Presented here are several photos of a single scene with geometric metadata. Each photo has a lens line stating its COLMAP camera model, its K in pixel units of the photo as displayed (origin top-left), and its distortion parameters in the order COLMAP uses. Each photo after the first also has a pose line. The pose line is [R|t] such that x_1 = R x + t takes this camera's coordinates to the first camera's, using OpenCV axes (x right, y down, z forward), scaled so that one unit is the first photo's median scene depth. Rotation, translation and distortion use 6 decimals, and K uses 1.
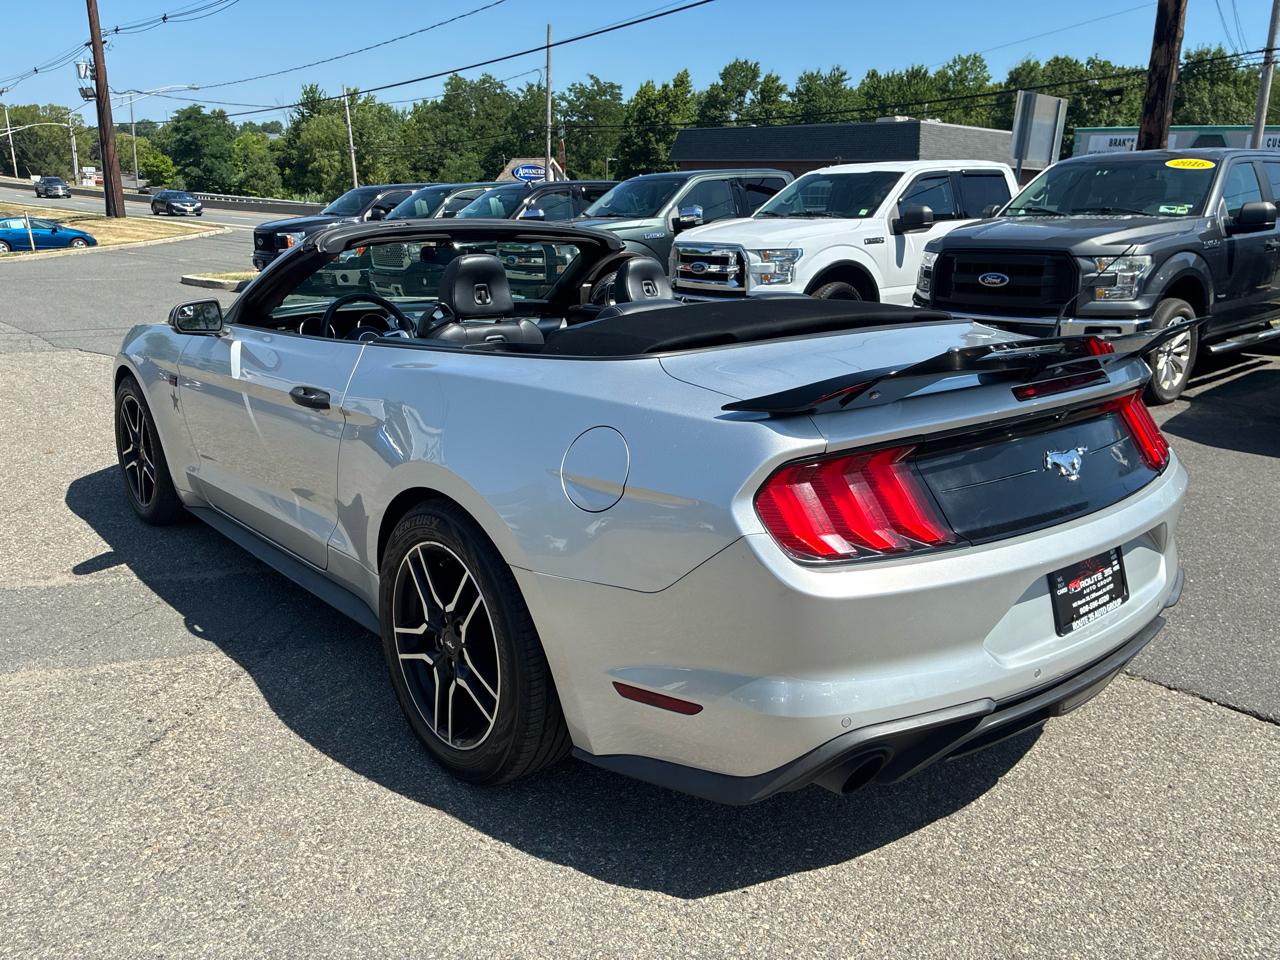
lens RADIAL K [[971.6, 0, 635.4], [0, 971.6, 479.0], [0, 0, 1]] dist [0.068369, -0.095149]
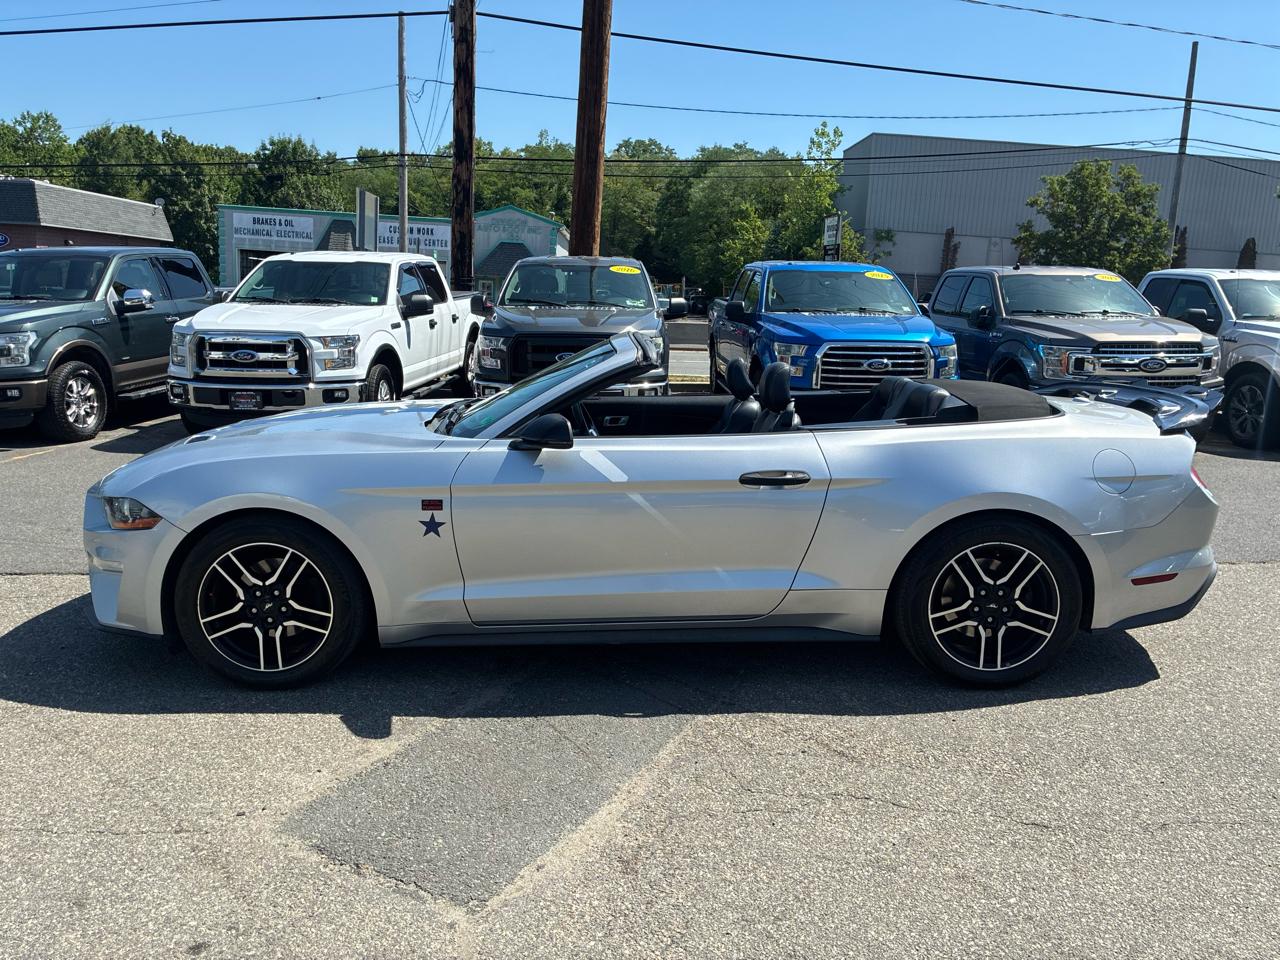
lens RADIAL K [[971.6, 0, 669.1], [0, 971.6, 496.4], [0, 0, 1]] dist [0.068369, -0.095149]
pose [[0.632640, -0.152541, 0.759275, -0.423885], [0.190258, 0.980977, 0.038556, -0.040415], [-0.750712, 0.120066, 0.649627, 0.083146]]
